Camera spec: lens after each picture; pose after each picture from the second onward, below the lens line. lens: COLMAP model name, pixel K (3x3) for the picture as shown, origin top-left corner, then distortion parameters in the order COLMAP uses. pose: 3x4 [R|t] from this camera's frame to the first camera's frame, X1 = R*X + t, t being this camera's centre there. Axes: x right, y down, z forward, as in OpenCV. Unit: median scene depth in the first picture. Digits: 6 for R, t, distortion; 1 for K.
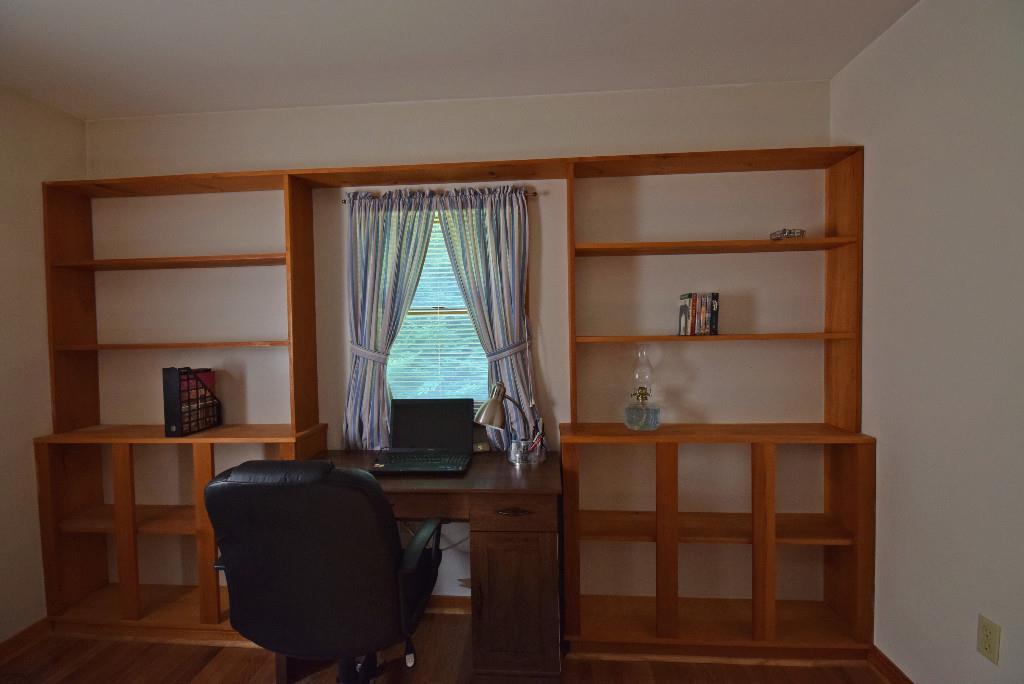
lens RADIAL K [[460.8, 0, 509.4], [0, 460.8, 340.4], [0, 0, 1]] dist [-0.003882, -0.002581]
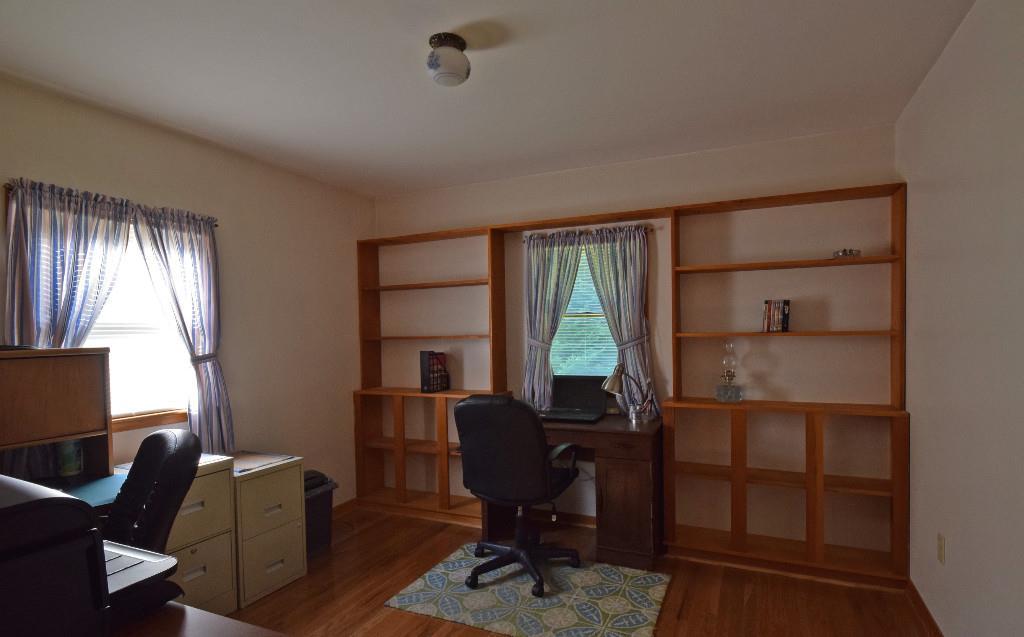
lens RADIAL K [[540.6, 0, 512.9], [0, 540.6, 326.4], [0, 0, 1]] dist [0.002059, -0.000109]
pose [[0.925875, -0.000920, -0.377828, 0.287625], [-0.007354, 0.999764, -0.020455, 0.008627], [0.377758, 0.021717, 0.925650, -0.671638]]
